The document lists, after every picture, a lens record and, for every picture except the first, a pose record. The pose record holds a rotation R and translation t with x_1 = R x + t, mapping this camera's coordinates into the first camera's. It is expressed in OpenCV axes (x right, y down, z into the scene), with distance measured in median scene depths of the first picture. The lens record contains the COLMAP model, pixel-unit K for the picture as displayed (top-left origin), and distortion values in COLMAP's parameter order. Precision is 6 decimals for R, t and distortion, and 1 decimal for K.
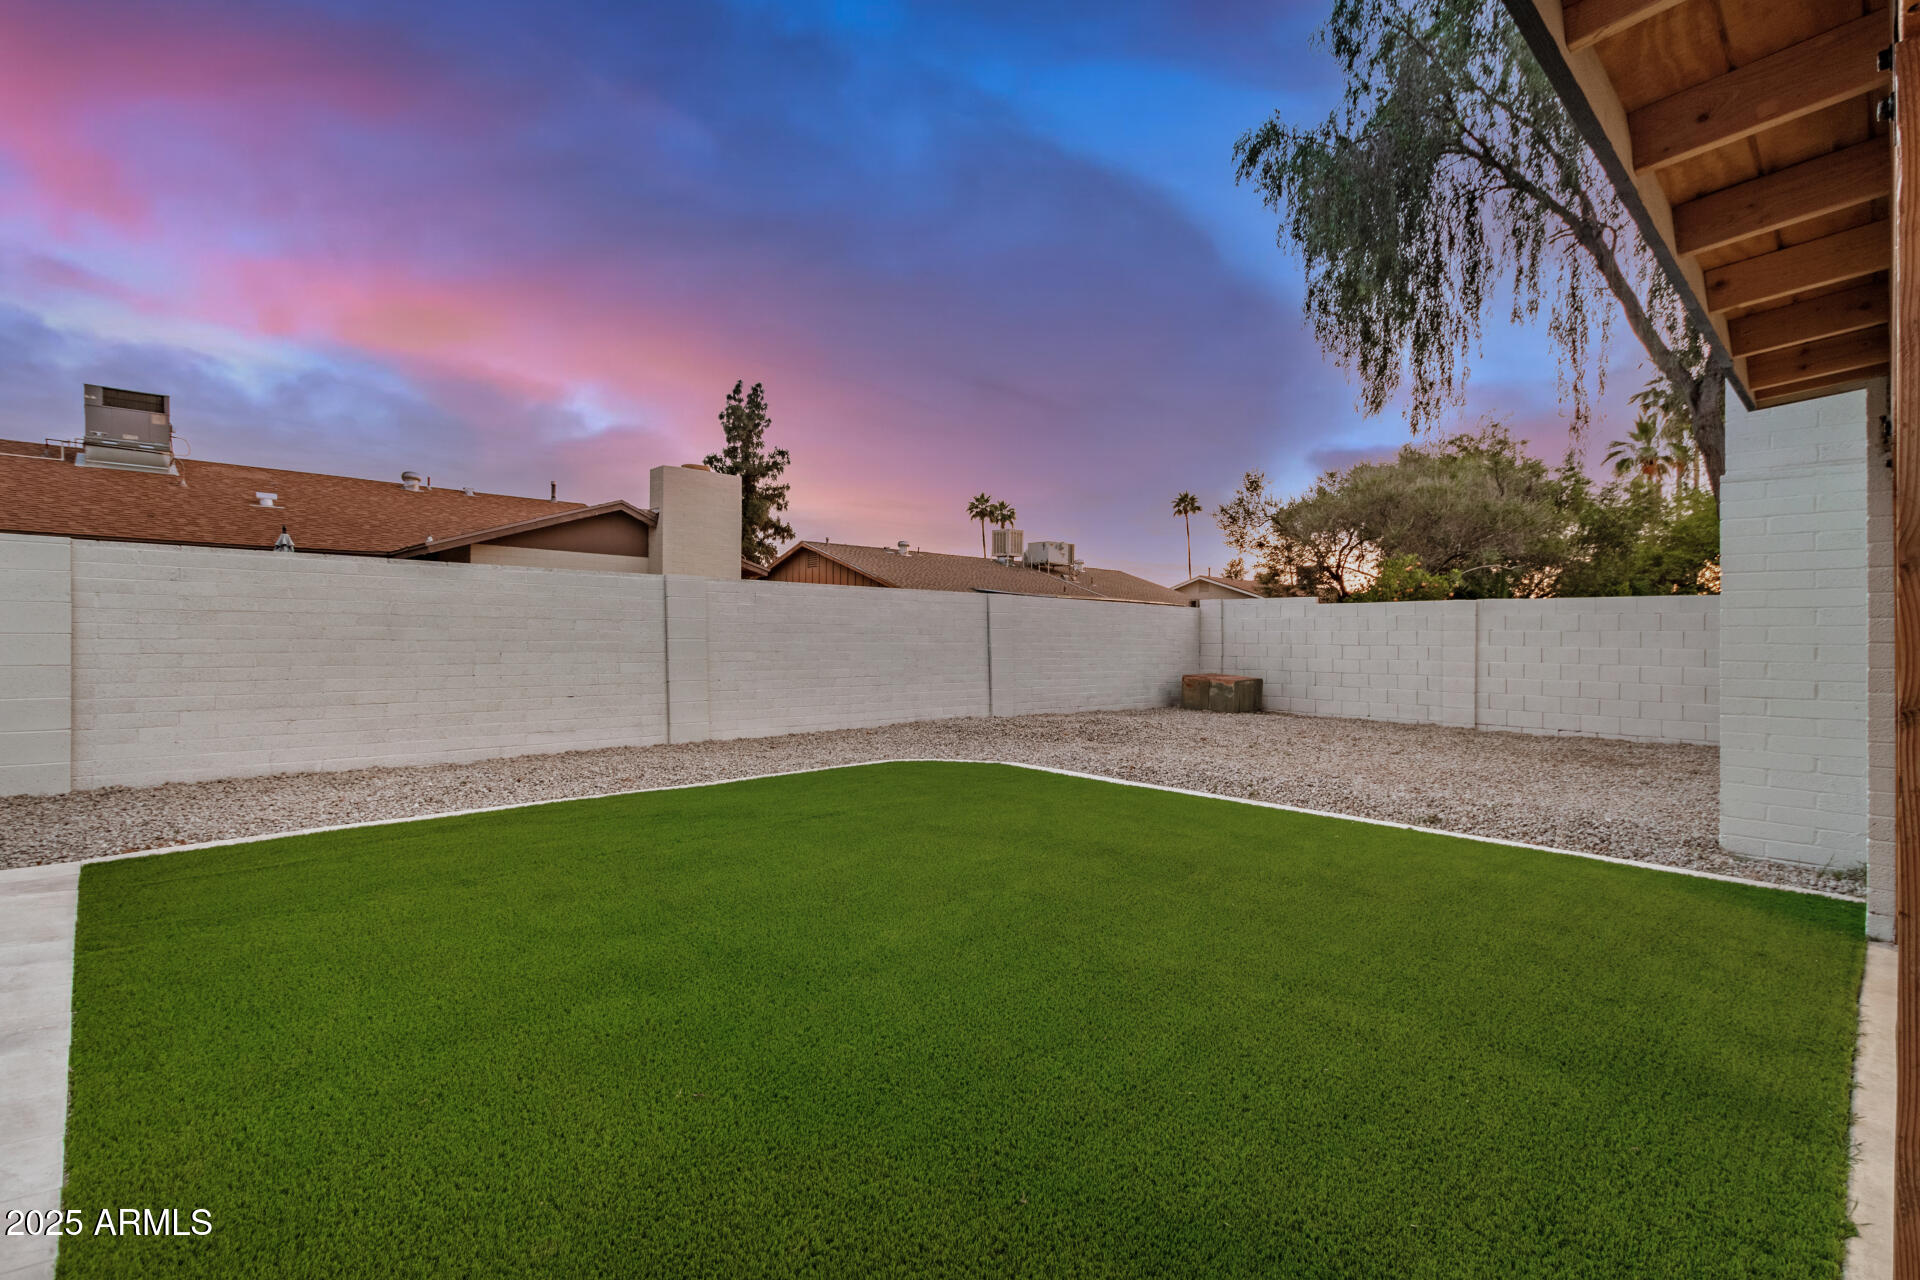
lens RADIAL K [[900.4, 0, 960.0], [0, 900.4, 640.0], [0, 0, 1]] dist [0.000718, 0.000281]
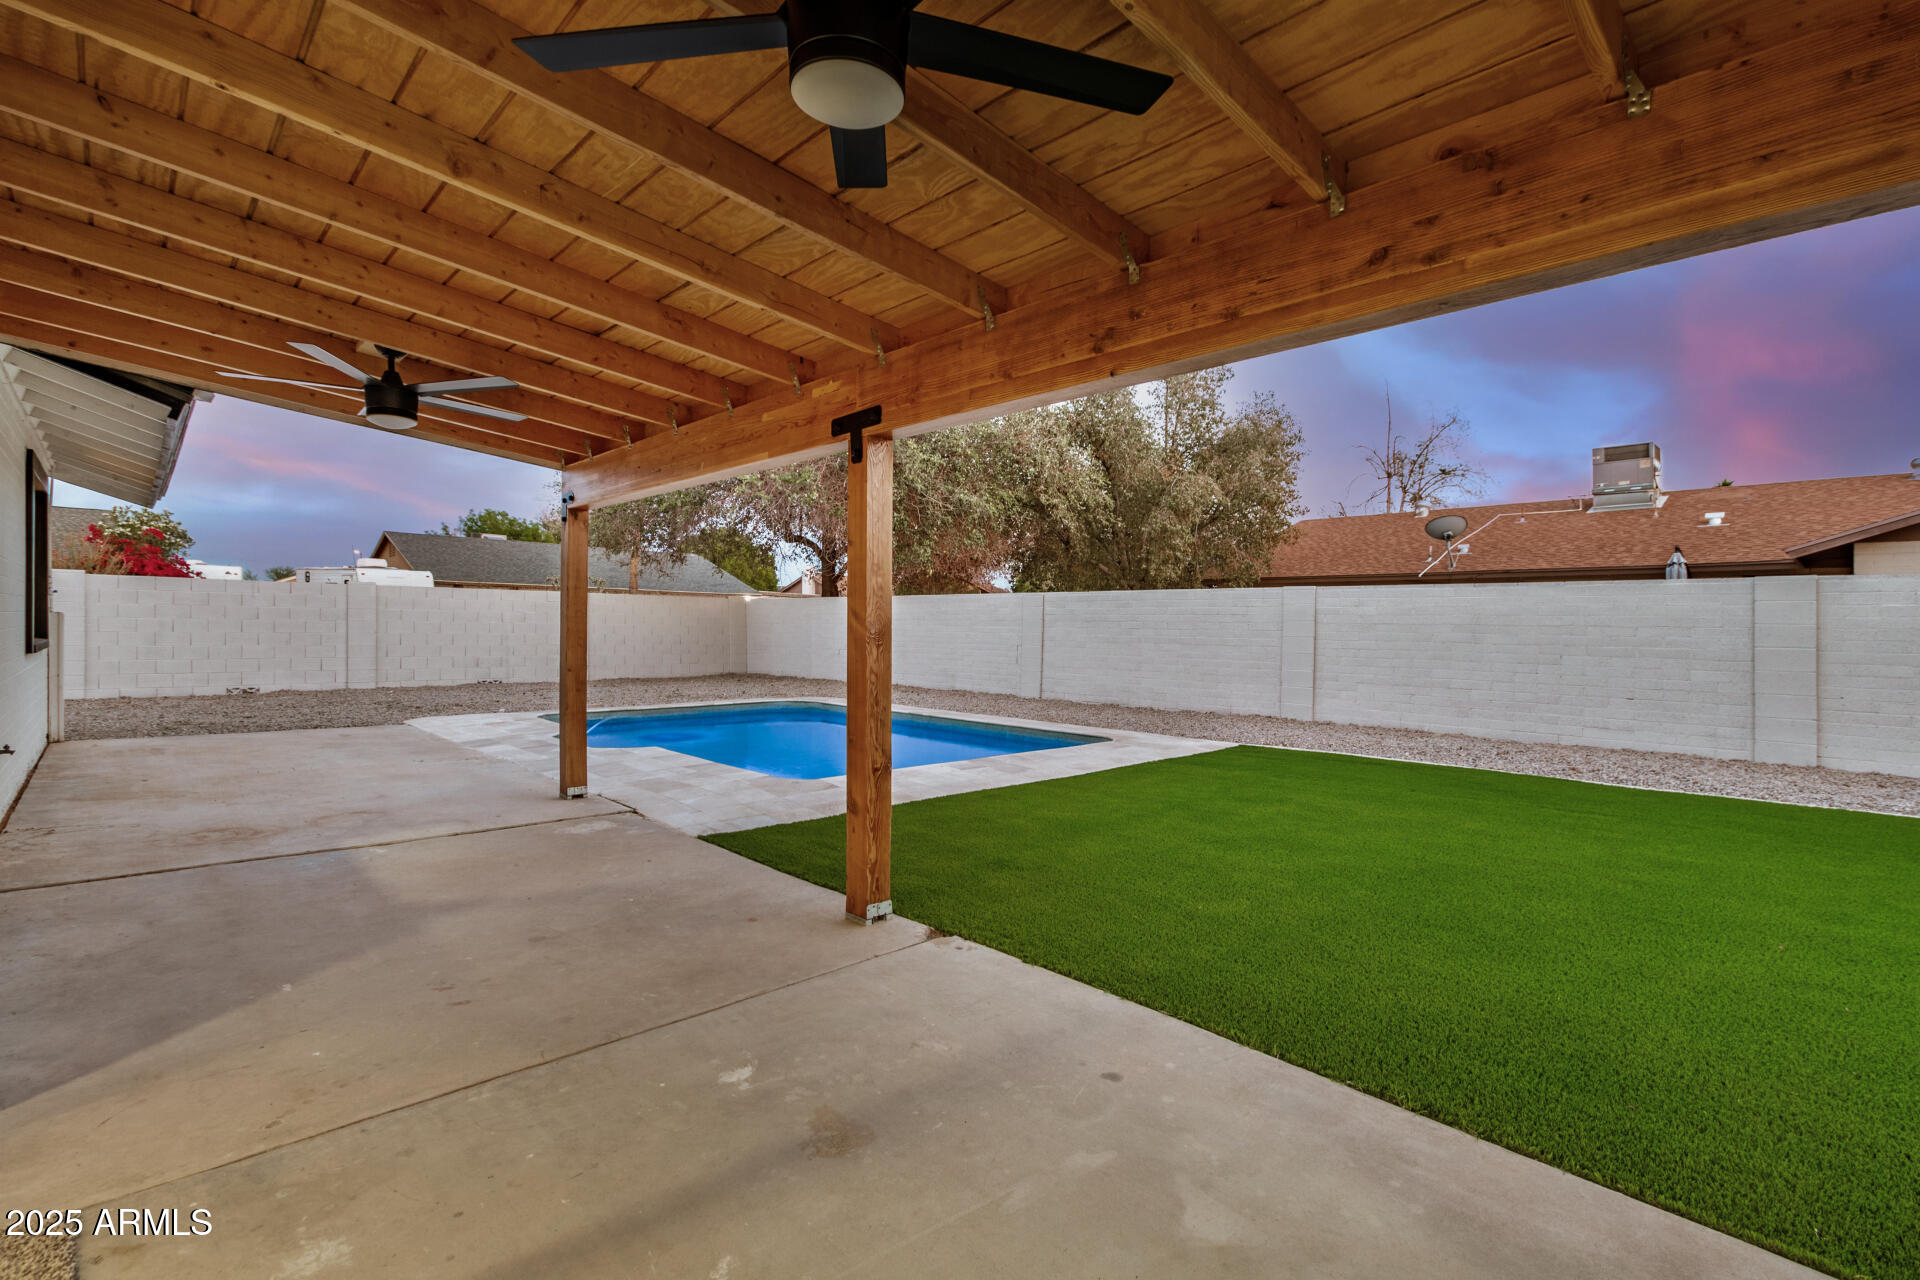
lens RADIAL K [[900.4, 0, 960.0], [0, 900.4, 640.0], [0, 0, 1]] dist [0.000718, 0.000281]
pose [[-0.008212, 0.004930, -0.999954, 0.603280], [-0.019151, 0.999804, 0.005086, 0.002637], [0.999783, 0.019192, -0.008116, 0.195306]]
